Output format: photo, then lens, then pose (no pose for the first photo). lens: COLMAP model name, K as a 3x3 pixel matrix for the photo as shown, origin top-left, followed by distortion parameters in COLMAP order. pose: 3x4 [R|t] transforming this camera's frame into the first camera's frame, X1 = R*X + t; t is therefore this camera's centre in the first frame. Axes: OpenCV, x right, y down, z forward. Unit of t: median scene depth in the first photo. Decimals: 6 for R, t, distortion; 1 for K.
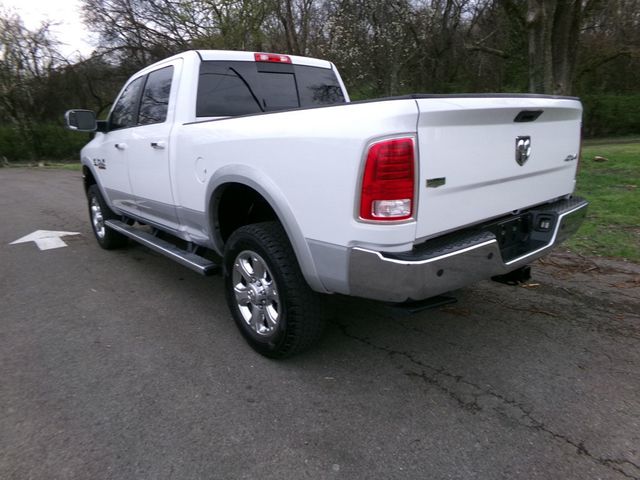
lens RADIAL K [[439.2, 0, 326.7], [0, 439.2, 240.5], [0, 0, 1]] dist [0.002398, 0.016708]
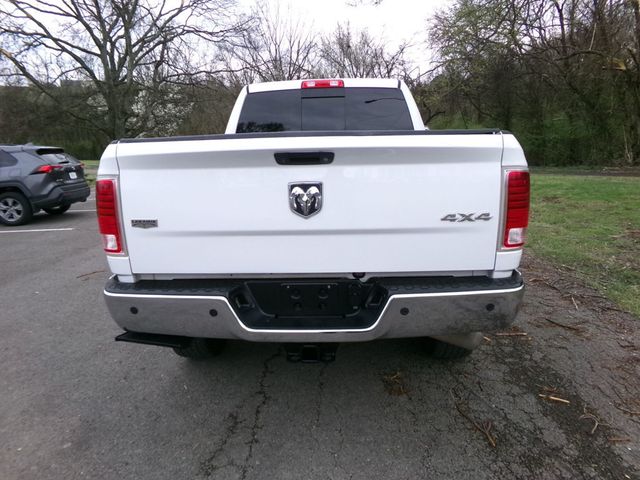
lens RADIAL K [[439.2, 0, 324.8], [0, 439.2, 241.8], [0, 0, 1]] dist [0.002398, 0.016708]
pose [[0.730271, 0.165968, -0.662691, 1.021770], [-0.171059, 0.983562, 0.057825, -0.182883], [0.661395, 0.071131, 0.746657, 0.429481]]
